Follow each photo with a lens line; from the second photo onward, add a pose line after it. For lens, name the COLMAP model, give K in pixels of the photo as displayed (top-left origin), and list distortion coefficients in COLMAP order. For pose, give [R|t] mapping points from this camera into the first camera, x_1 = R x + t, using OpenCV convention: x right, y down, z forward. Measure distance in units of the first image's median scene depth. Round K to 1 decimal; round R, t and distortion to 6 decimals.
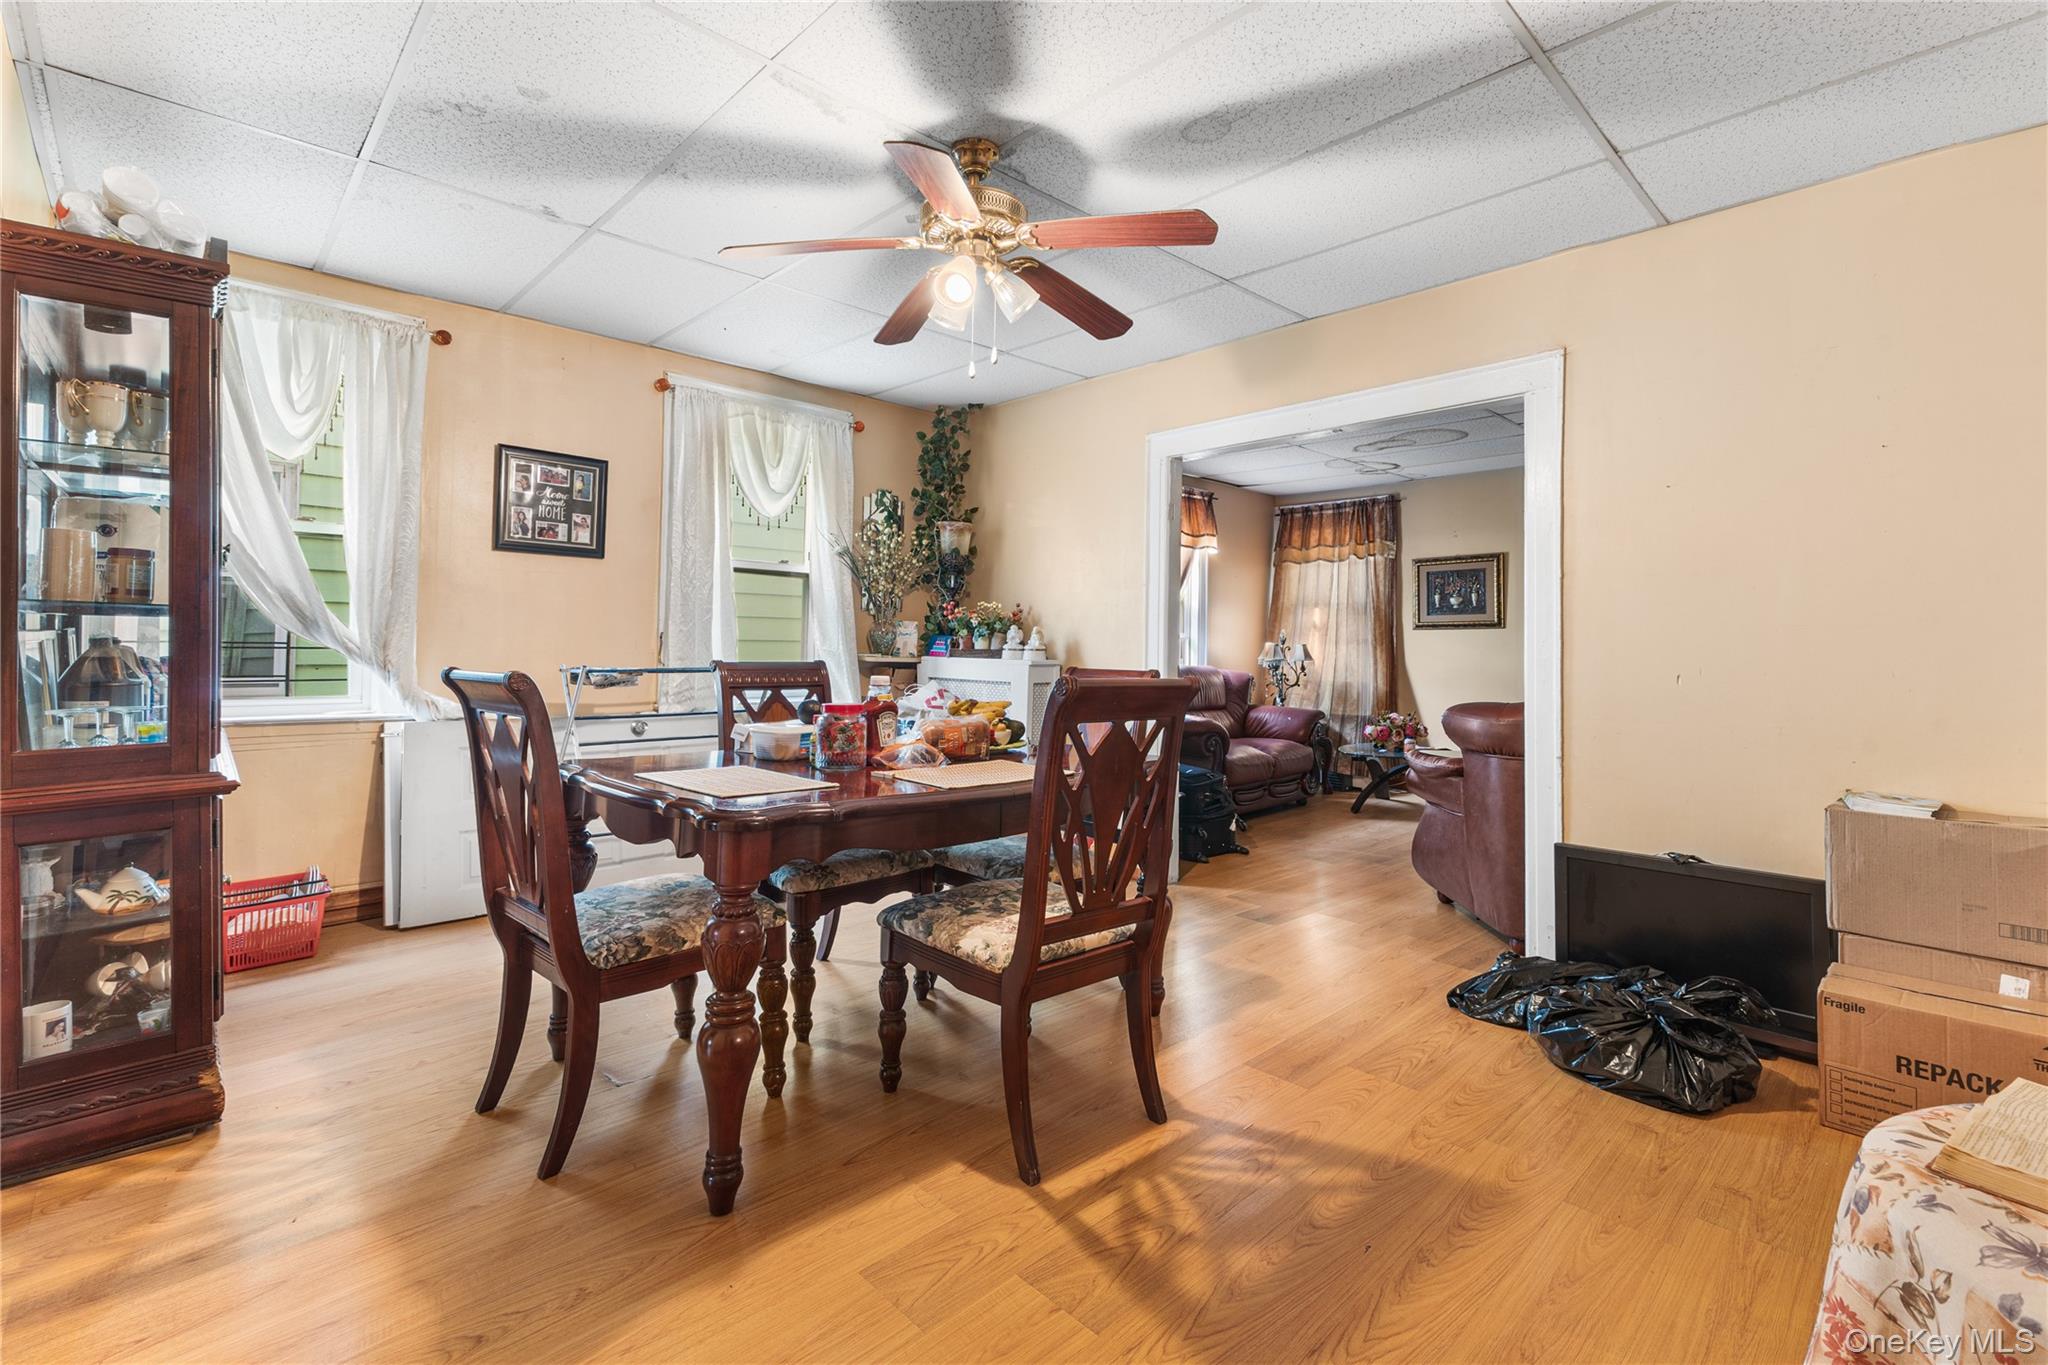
lens RADIAL K [[895.0, 0, 1028.0], [0, 895.0, 644.2], [0, 0, 1]] dist [-0.000052, 0.000034]
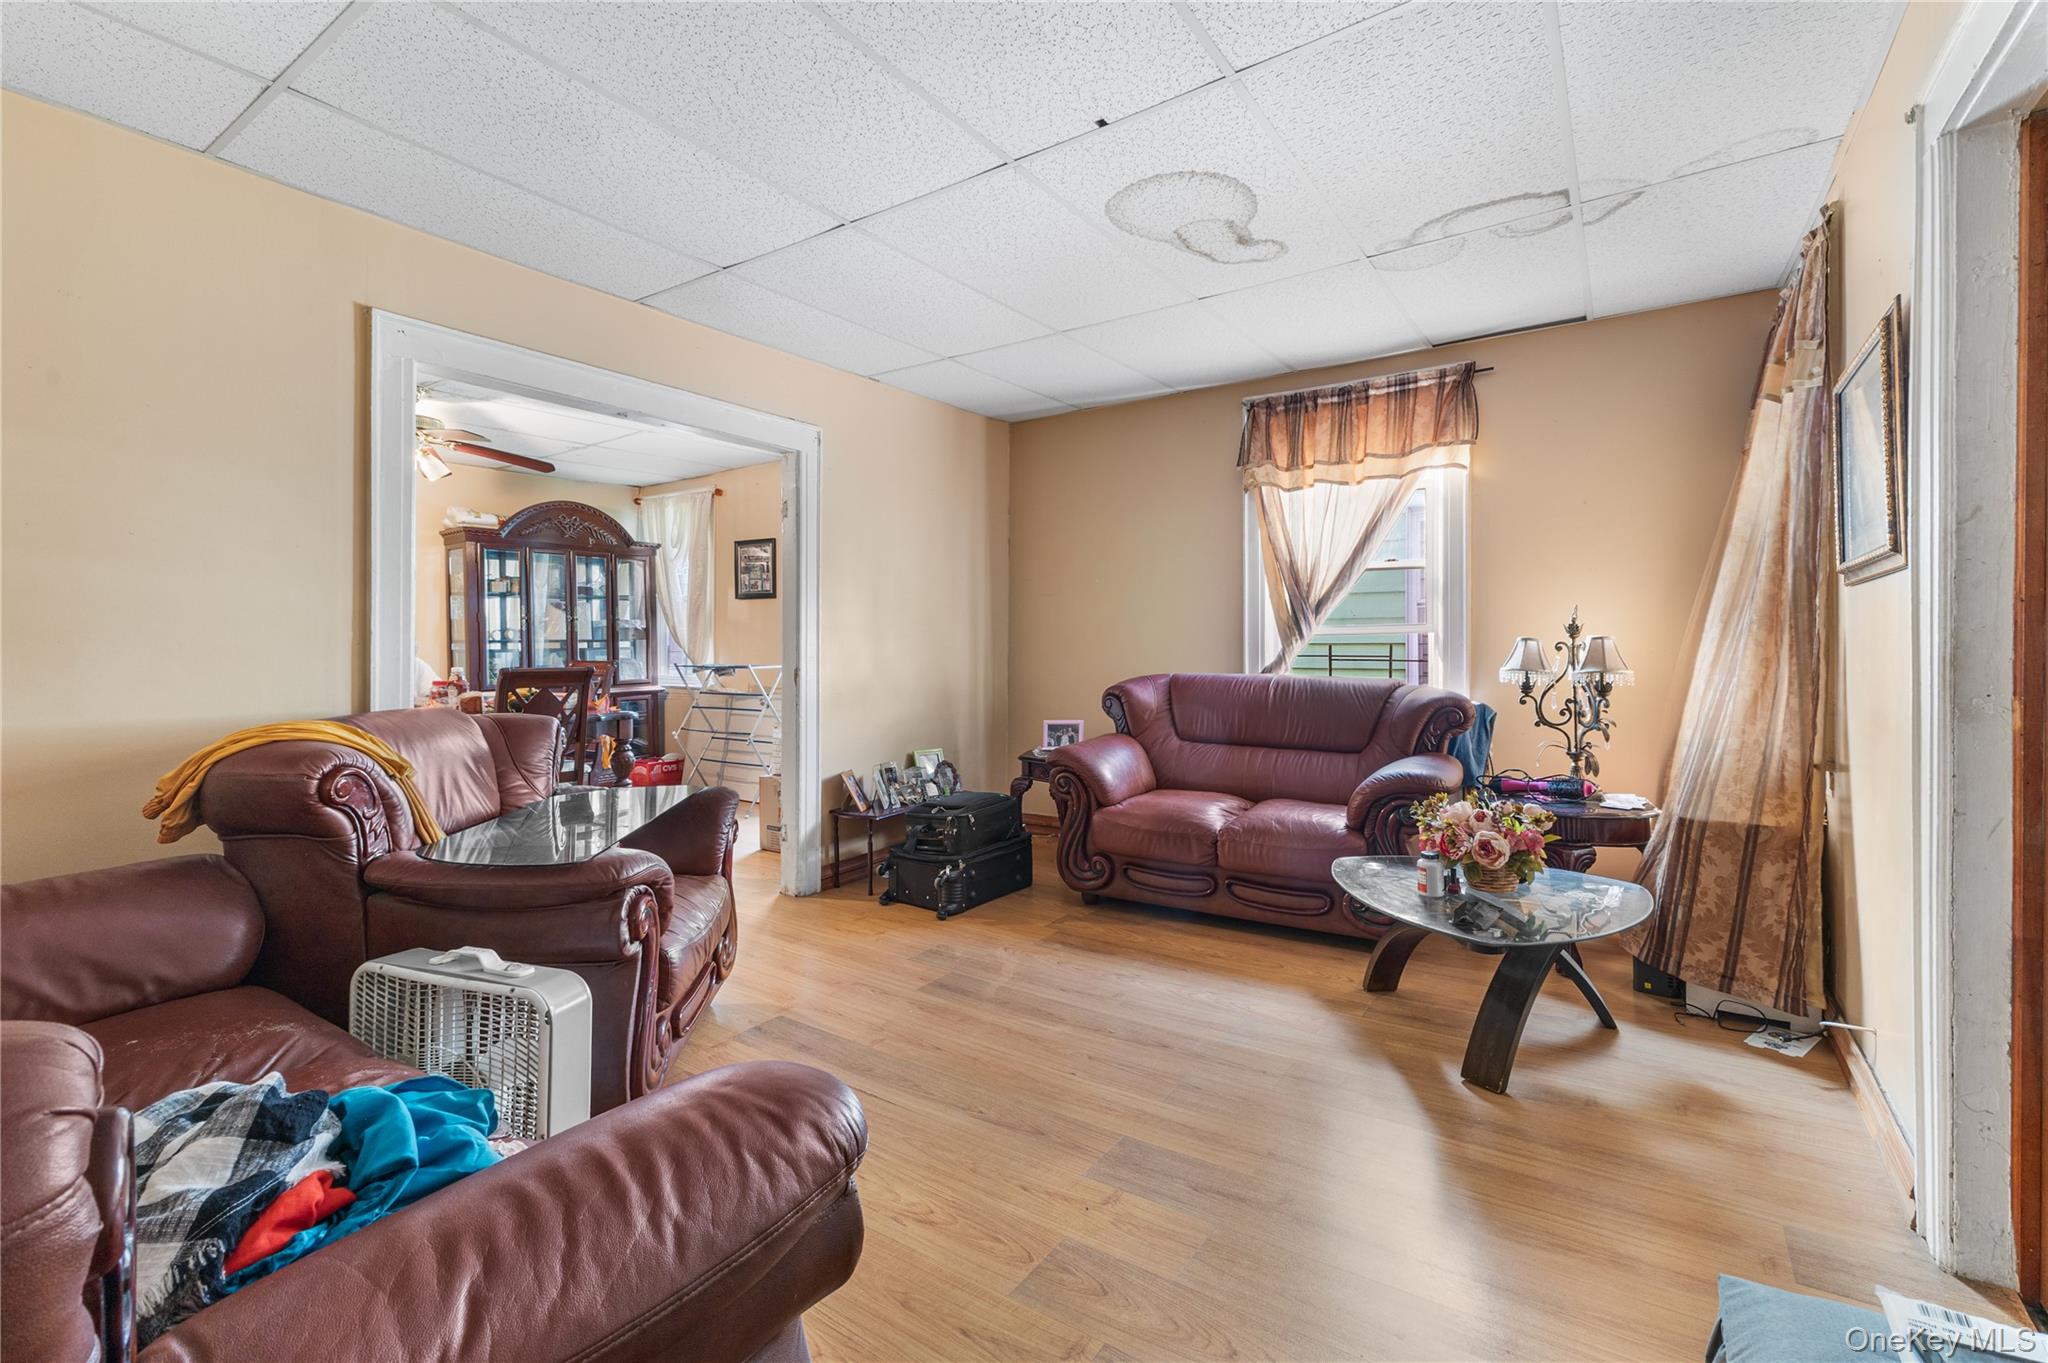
lens RADIAL K [[895.0, 0, 1028.0], [0, 895.0, 643.2], [0, 0, 1]] dist [-0.000052, 0.000034]
pose [[0.208497, -0.012085, -0.977948, 0.712669], [0.010523, 0.999893, -0.010113, 0.004612], [0.977966, -0.008182, 0.208602, 0.647866]]
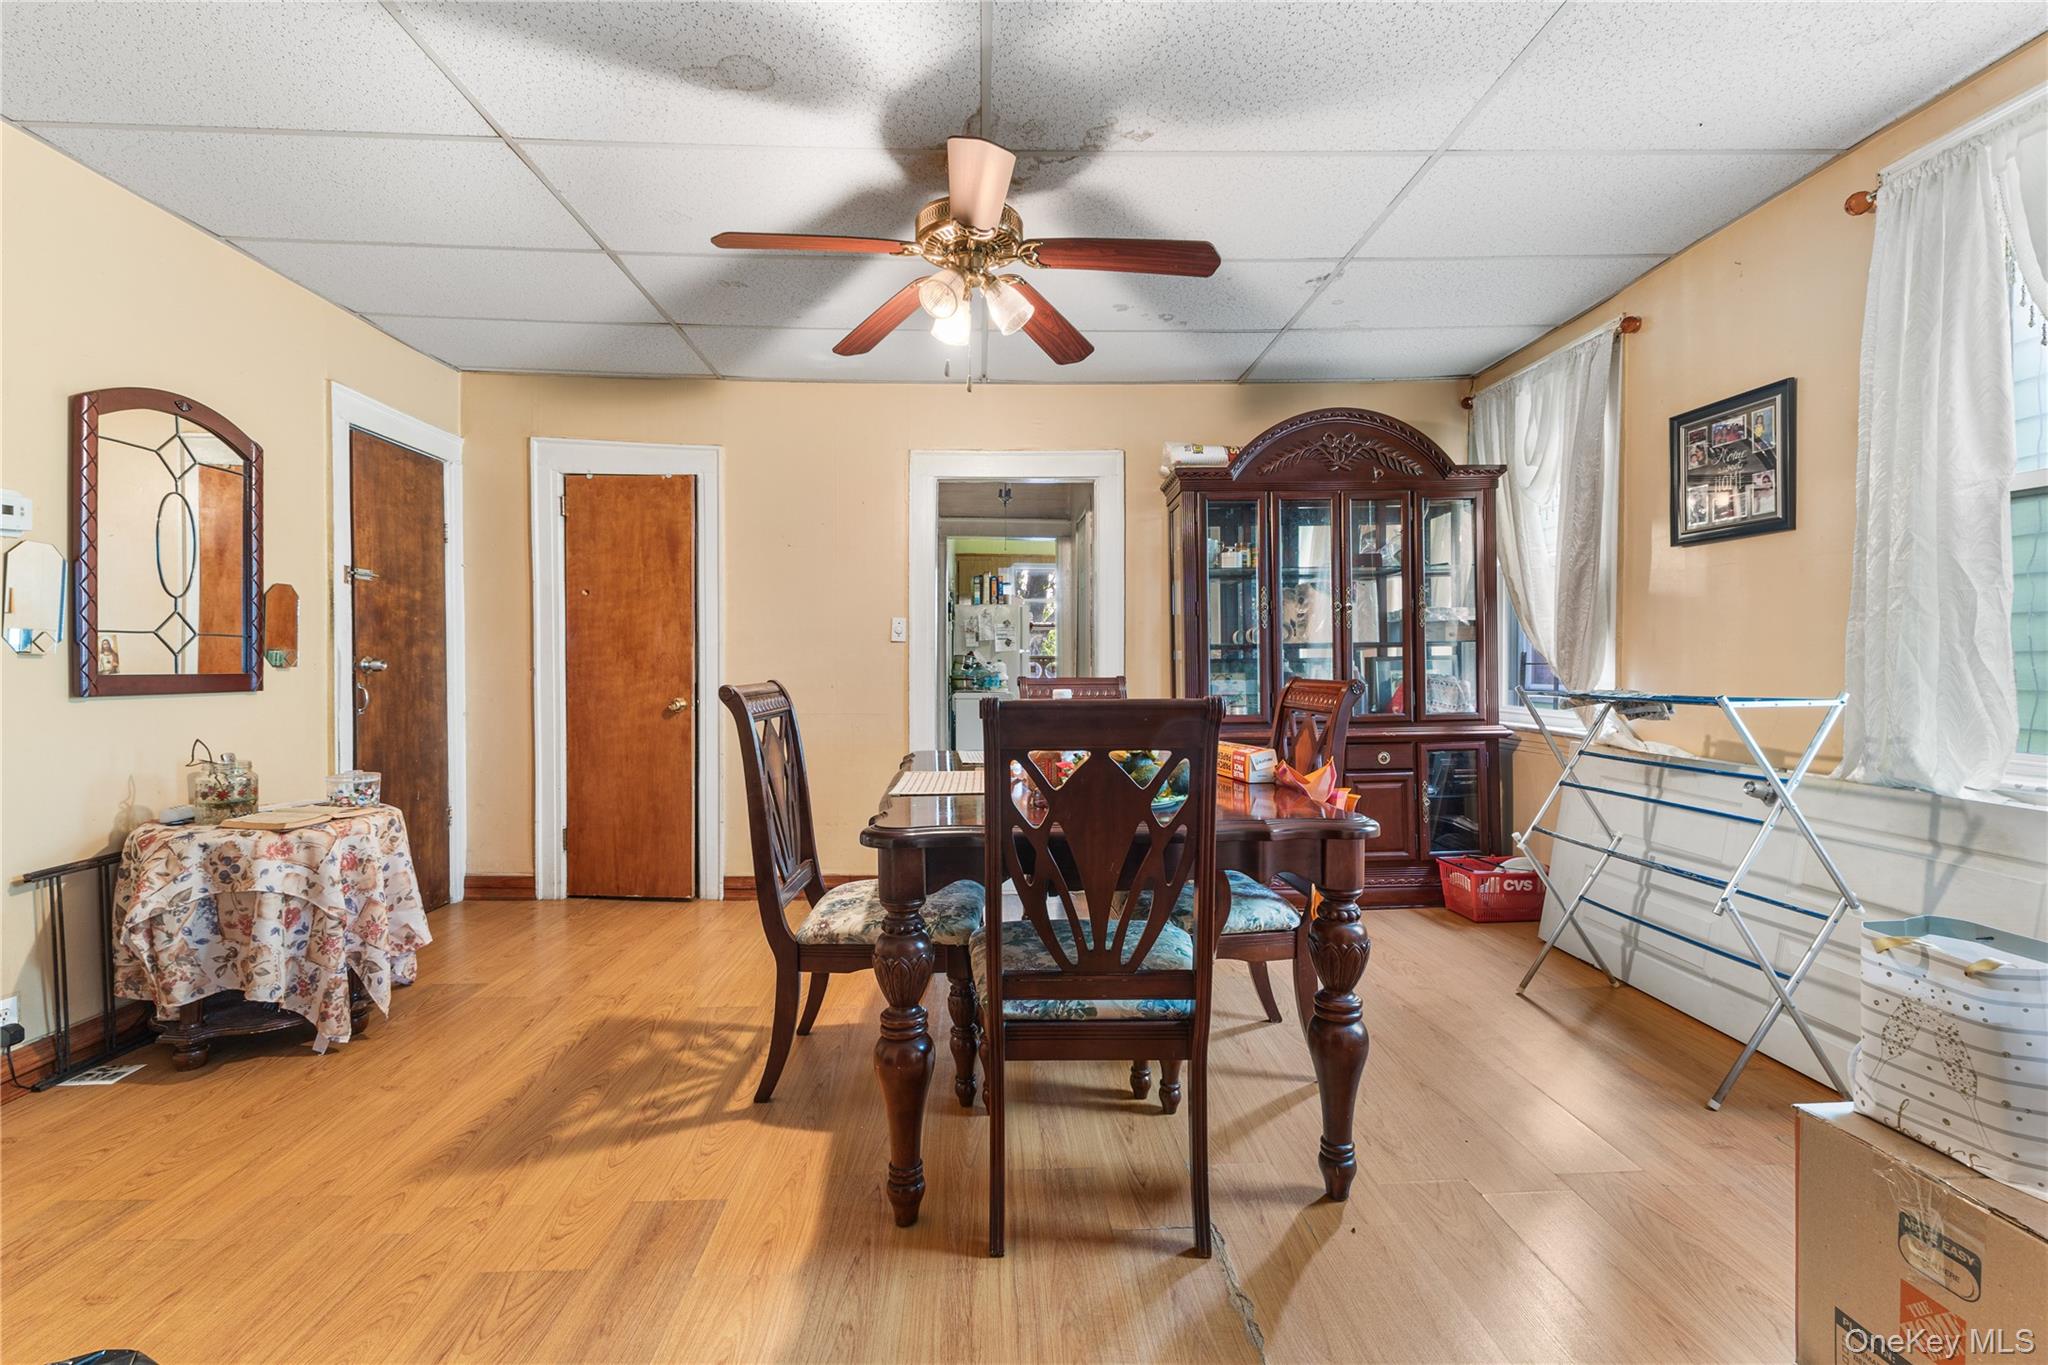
lens RADIAL K [[881.9, 0, 1016.5], [0, 881.9, 669.7], [0, 0, 1]] dist [0.000553, -0.000150]
pose [[-0.663892, -0.004698, -0.747814, 0.222970], [-0.001949, 0.999988, -0.004553, 0.006400], [0.747826, -0.001566, -0.663893, 0.585789]]
